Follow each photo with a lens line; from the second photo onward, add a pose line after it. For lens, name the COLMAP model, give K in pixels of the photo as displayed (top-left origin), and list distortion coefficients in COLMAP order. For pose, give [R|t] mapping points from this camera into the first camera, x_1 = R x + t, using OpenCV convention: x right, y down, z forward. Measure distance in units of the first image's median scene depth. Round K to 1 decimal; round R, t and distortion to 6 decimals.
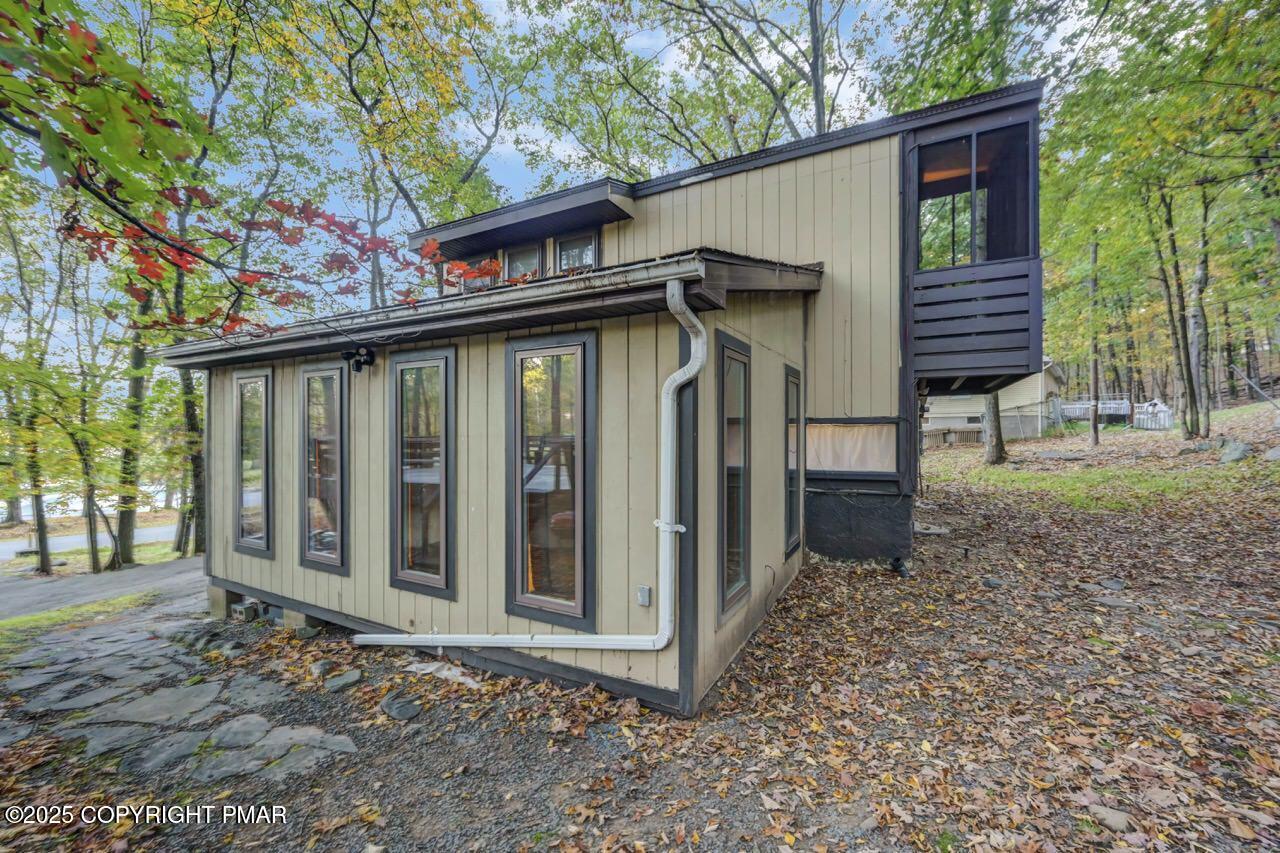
lens RADIAL K [[512.2, 0, 637.9], [0, 512.2, 432.7], [0, 0, 1]] dist [-0.002267, 0.000318]
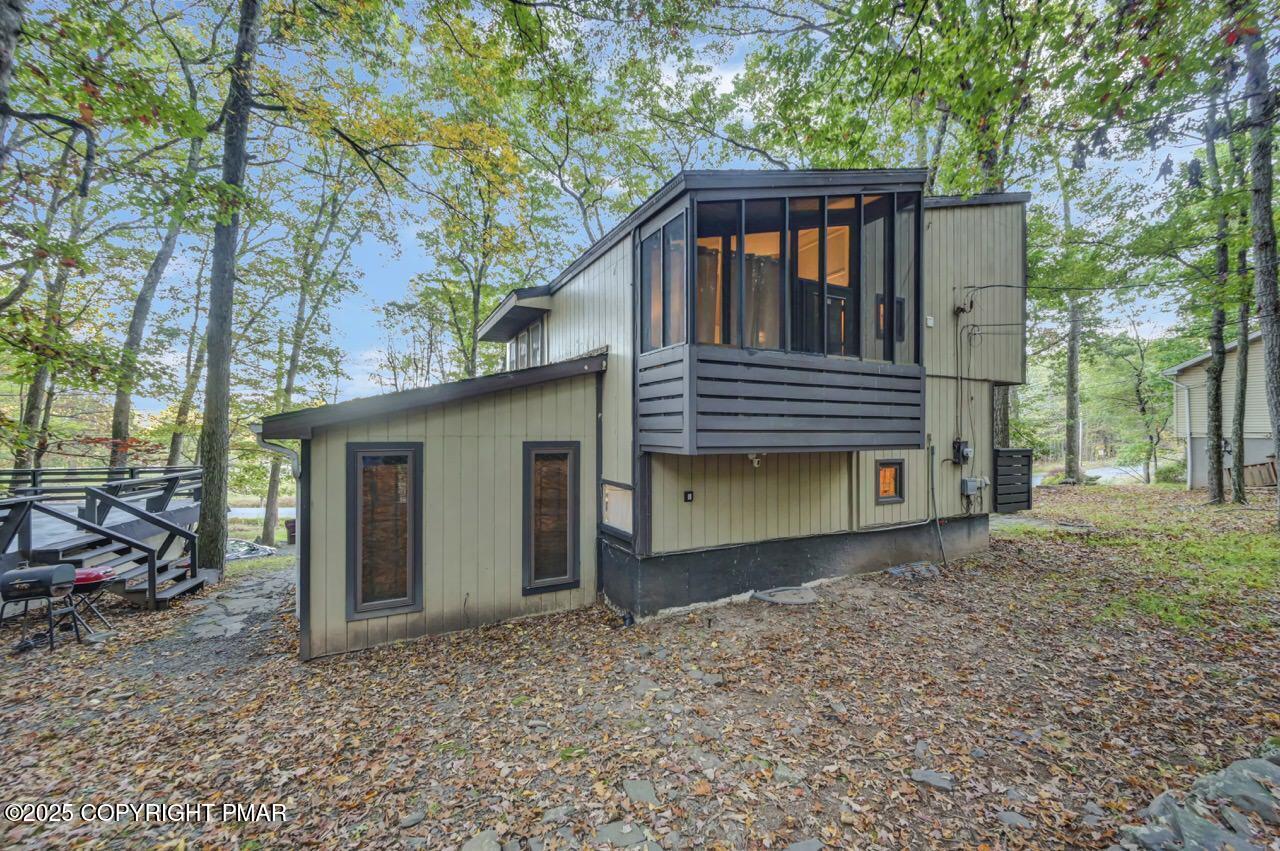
lens RADIAL K [[512.2, 0, 637.9], [0, 512.2, 431.7], [0, 0, 1]] dist [-0.002267, 0.000318]
pose [[0.814578, 0.001778, -0.580052, 1.670612], [-0.002305, 0.999997, -0.000173, -0.215836], [0.580050, 0.001478, 0.814580, 0.153135]]
